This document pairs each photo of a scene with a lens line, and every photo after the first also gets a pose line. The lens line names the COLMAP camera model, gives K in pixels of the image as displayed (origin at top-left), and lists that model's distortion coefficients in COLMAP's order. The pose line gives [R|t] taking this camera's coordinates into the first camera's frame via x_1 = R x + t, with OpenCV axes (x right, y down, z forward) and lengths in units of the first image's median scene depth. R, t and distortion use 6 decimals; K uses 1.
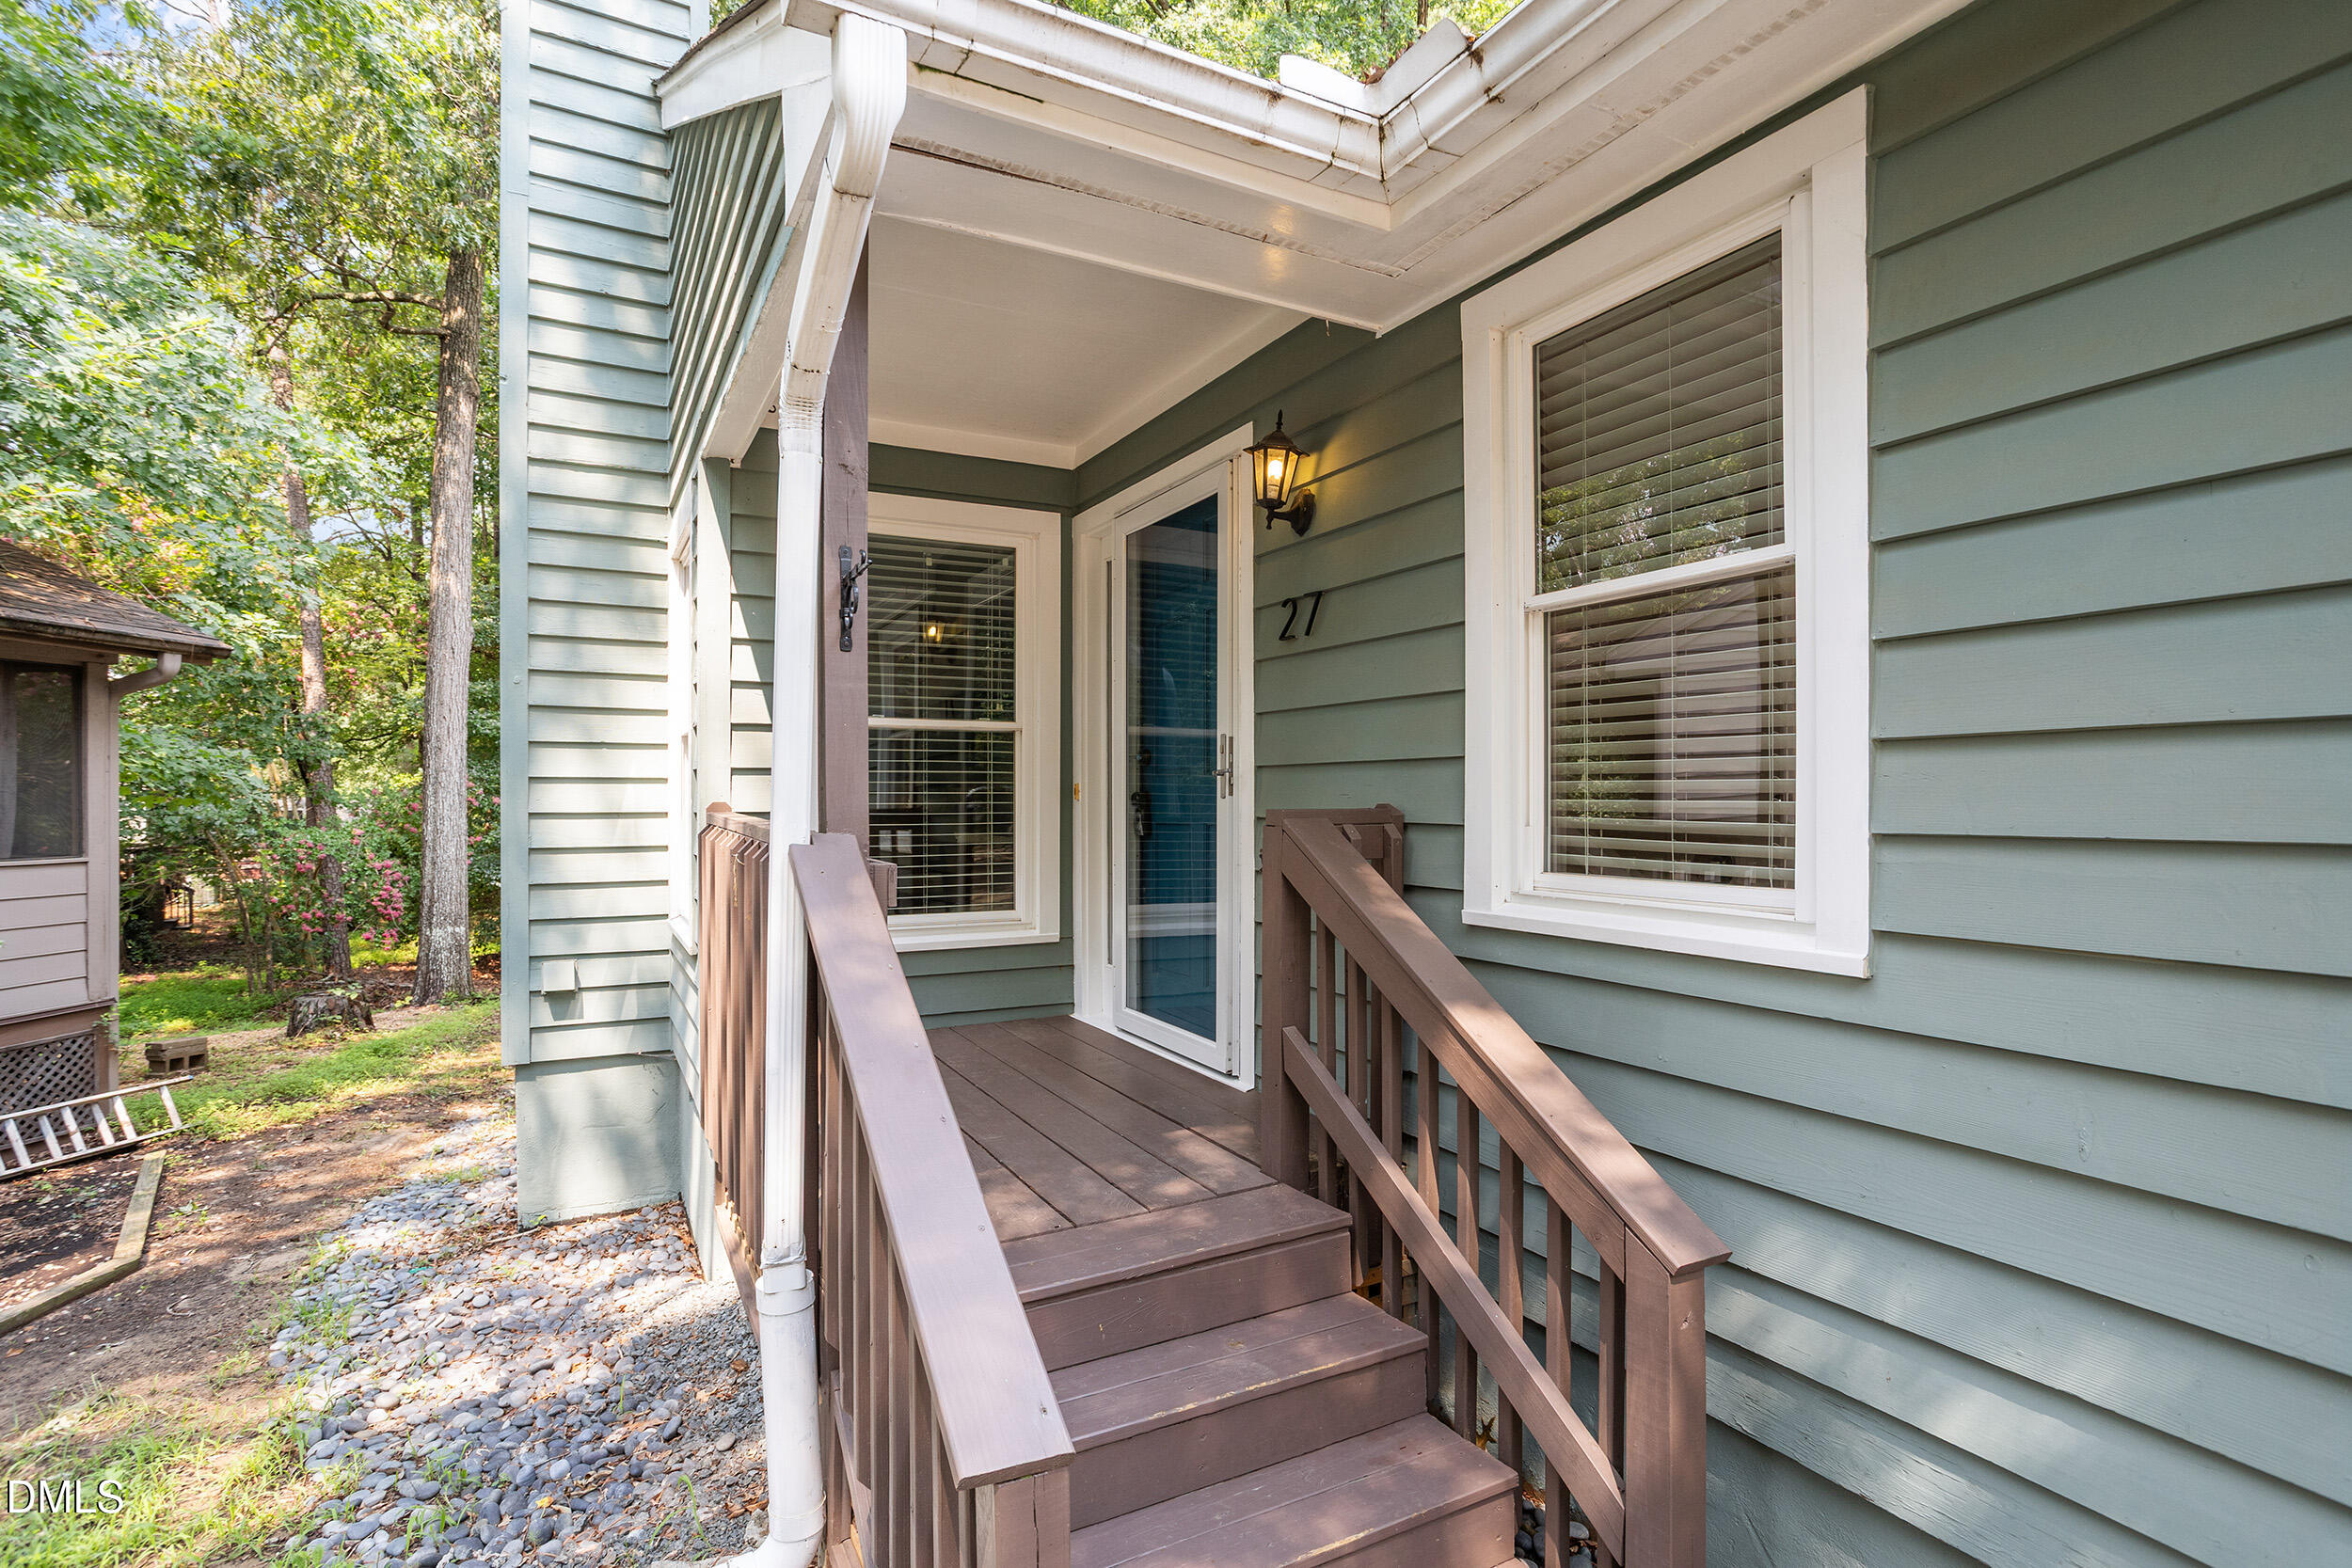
lens RADIAL K [[1126.8, 0, 1173.1], [0, 1126.8, 821.9], [0, 0, 1]] dist [-0.033513, 0.019149]
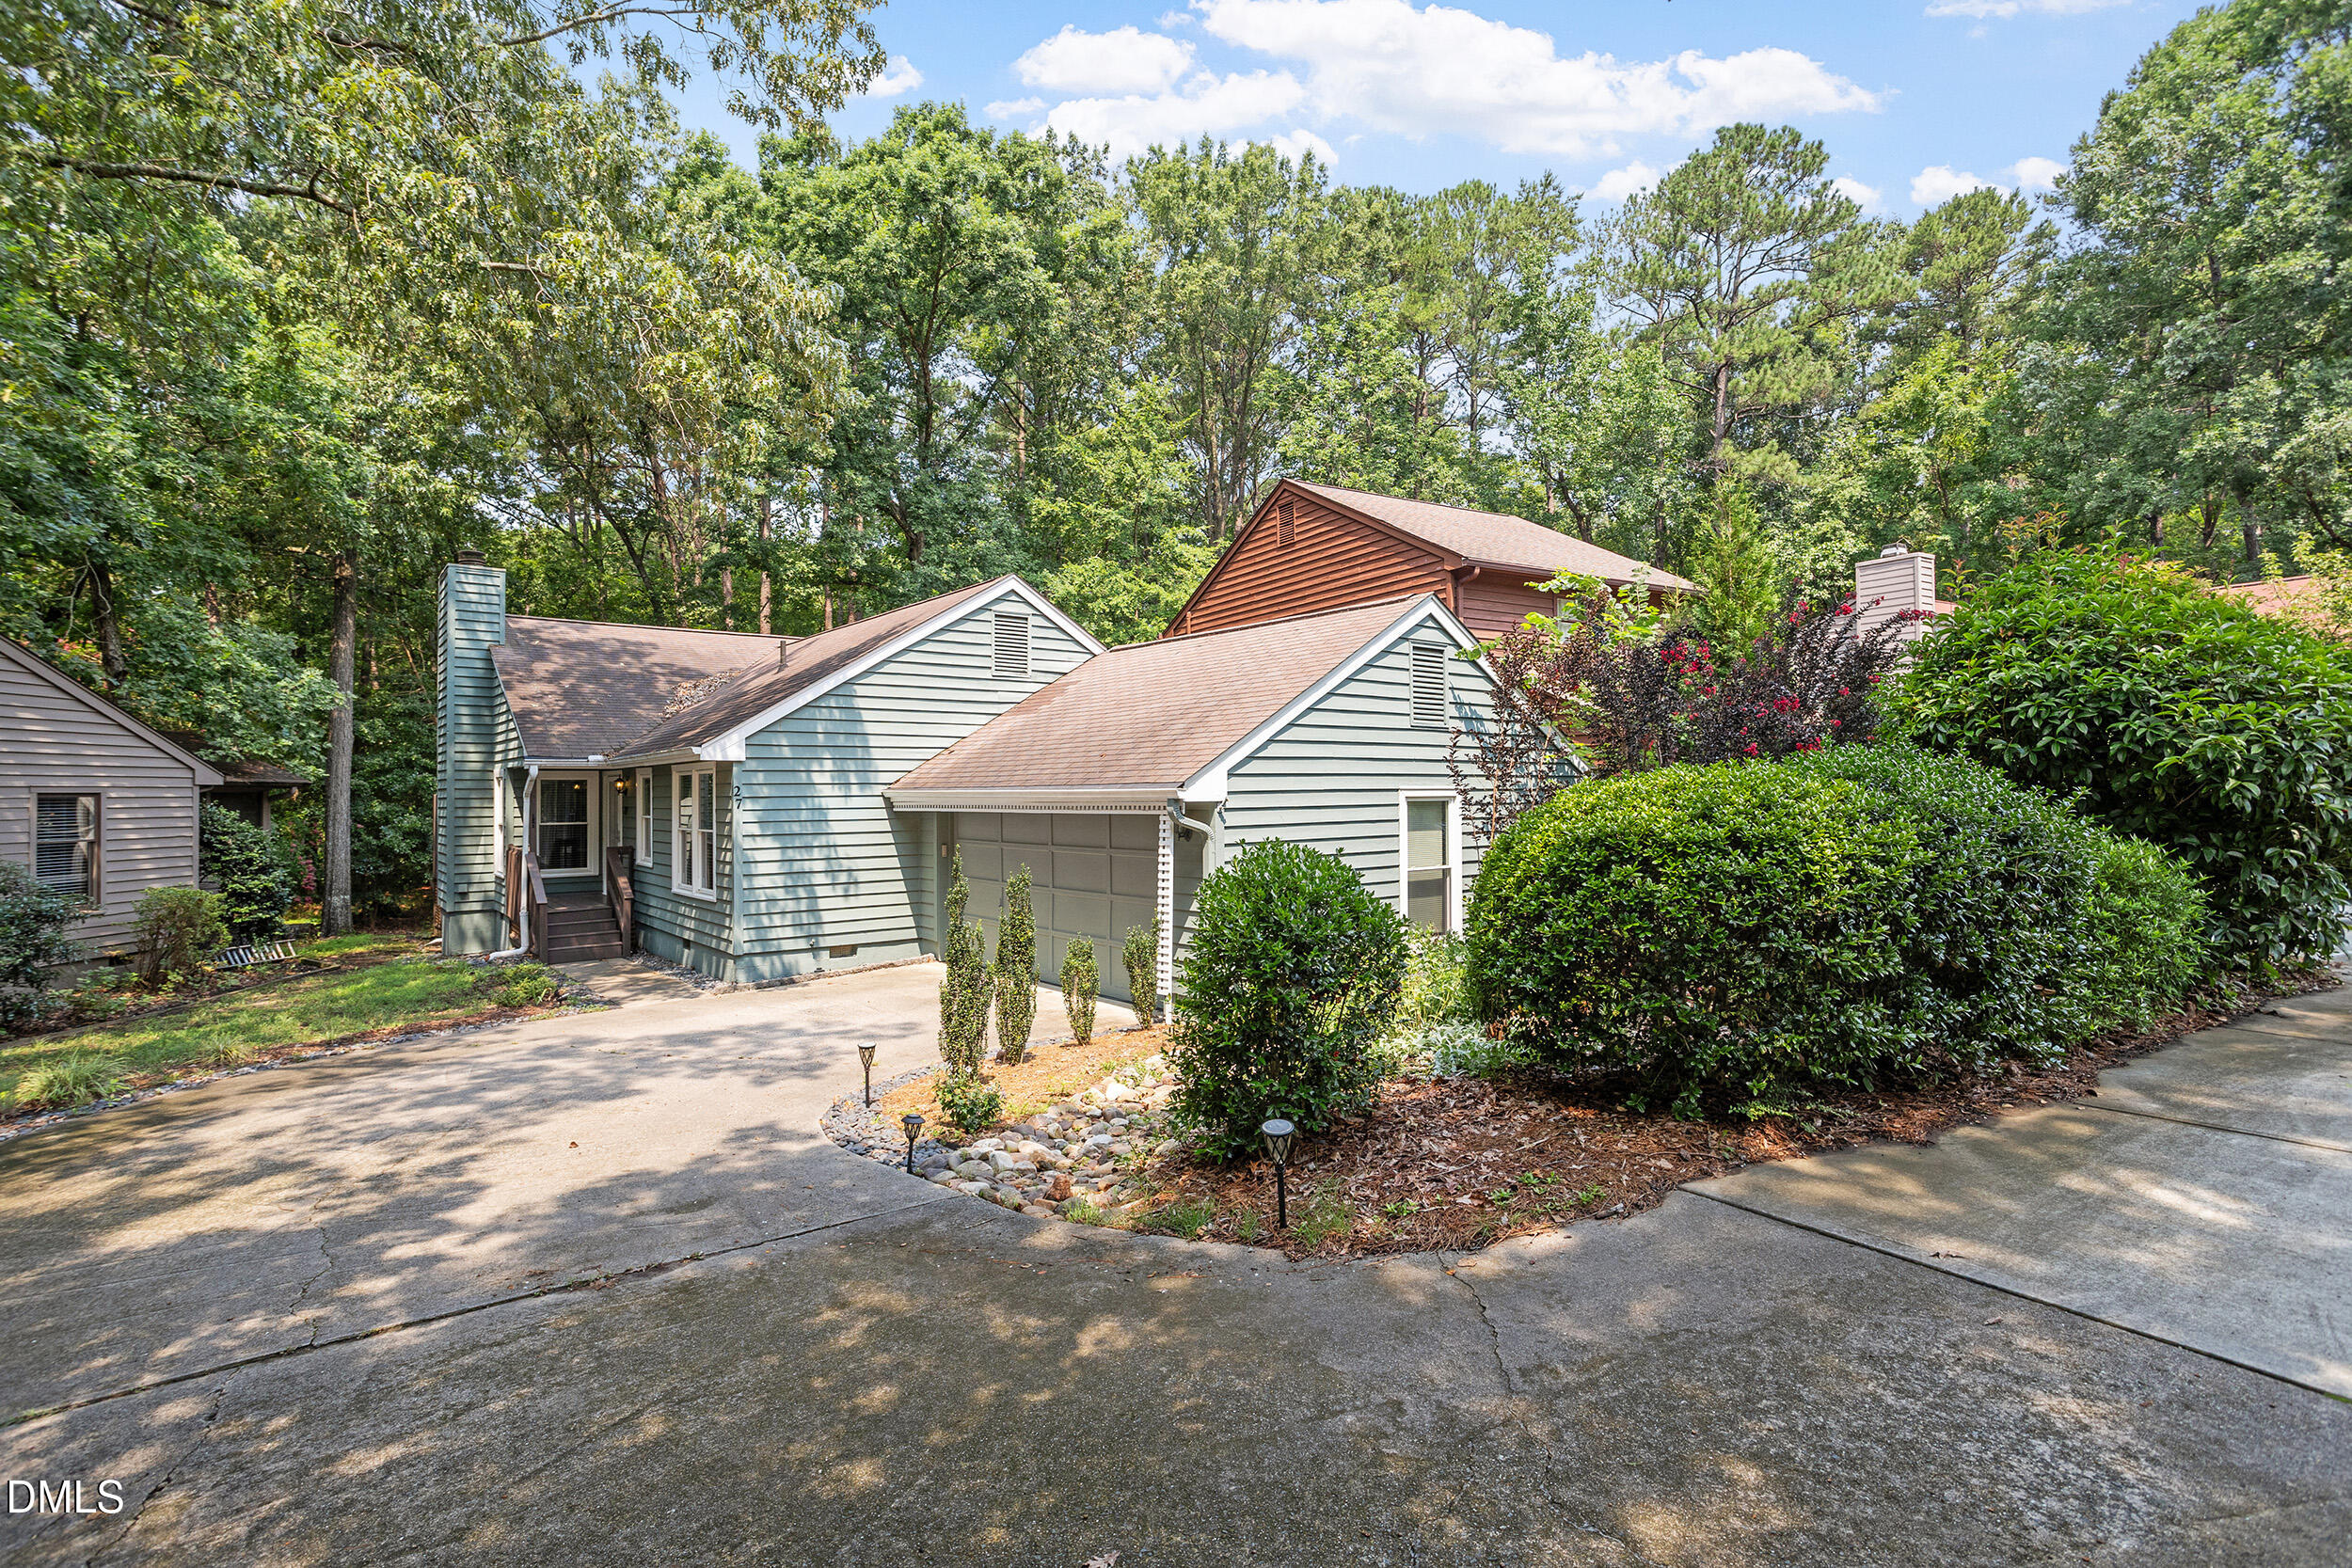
lens RADIAL K [[1126.8, 0, 1173.1], [0, 1126.8, 821.9], [0, 0, 1]] dist [-0.033513, 0.019149]
pose [[0.985698, -0.003535, 0.168485, 1.286986], [0.003518, 0.999994, 0.000398, -0.085855], [-0.168485, 0.000200, 0.985704, -3.408507]]
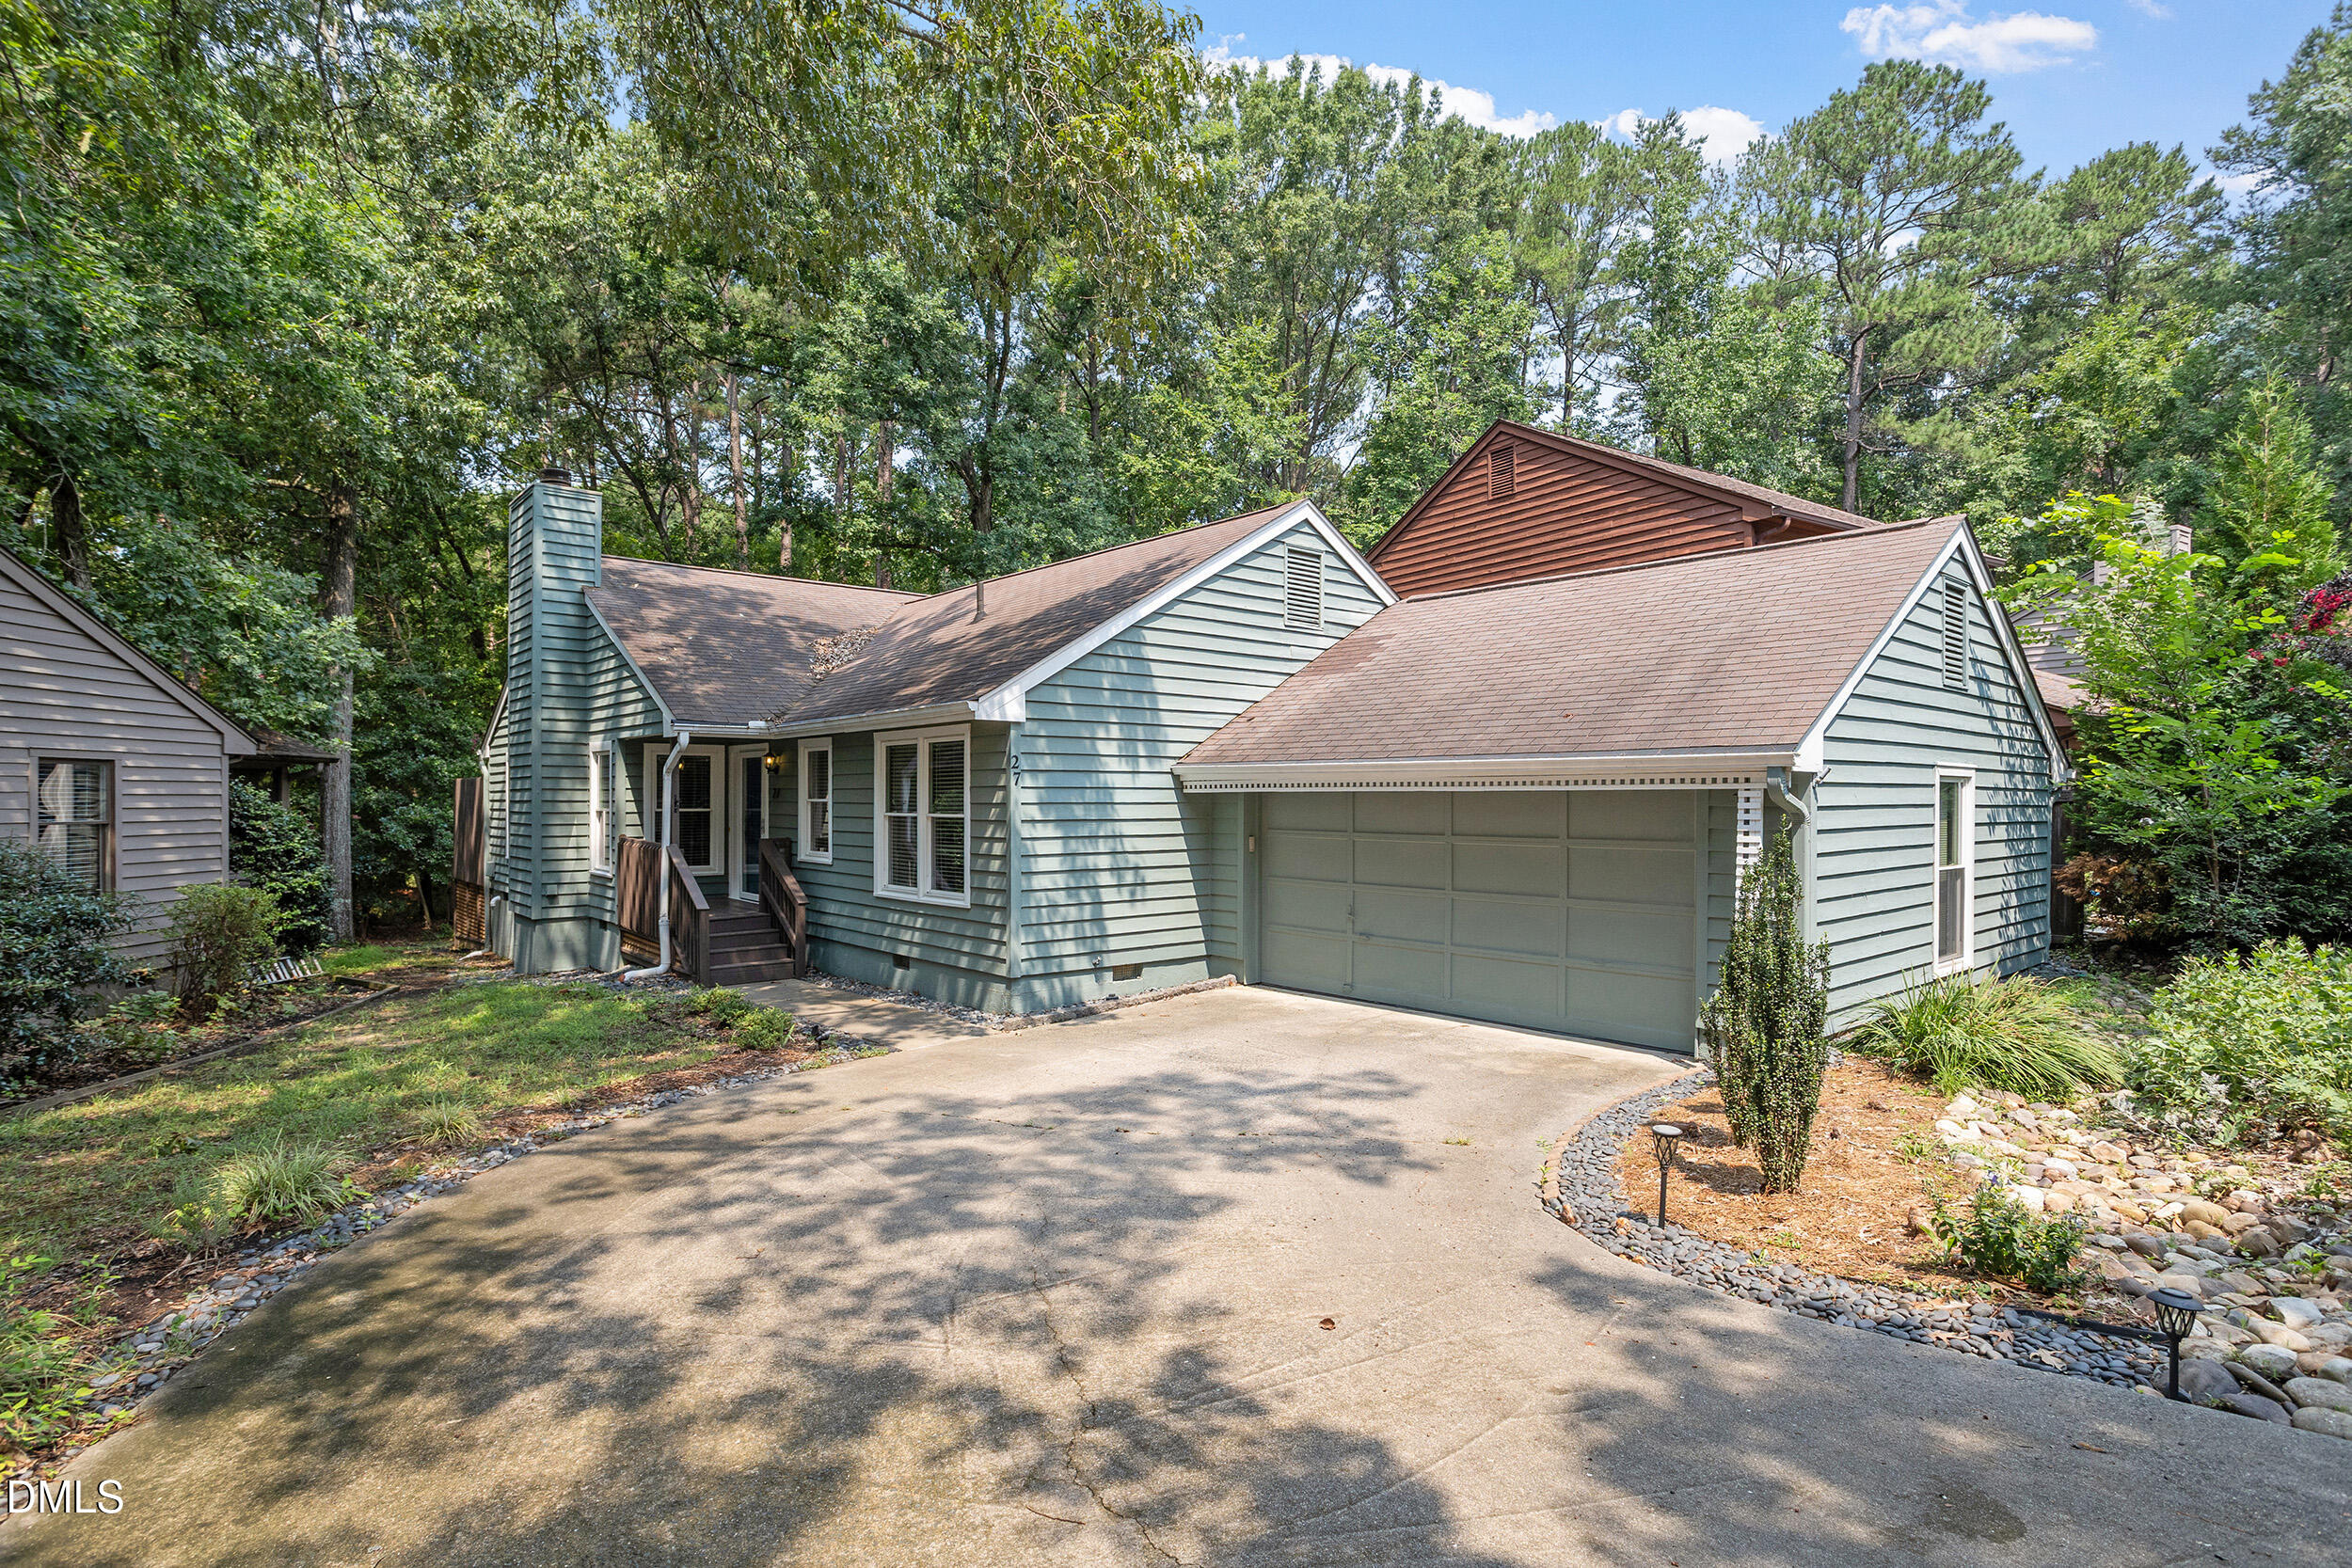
lens RADIAL K [[1176.3, 0, 1175.9], [0, 1176.3, 849.7], [0, 0, 1]] dist [-0.032647, 0.018802]
pose [[0.977056, 0.002015, 0.212973, 0.465217], [-0.005690, 0.999845, 0.016643, -0.035354], [-0.212907, -0.017472, 0.976916, -2.672246]]
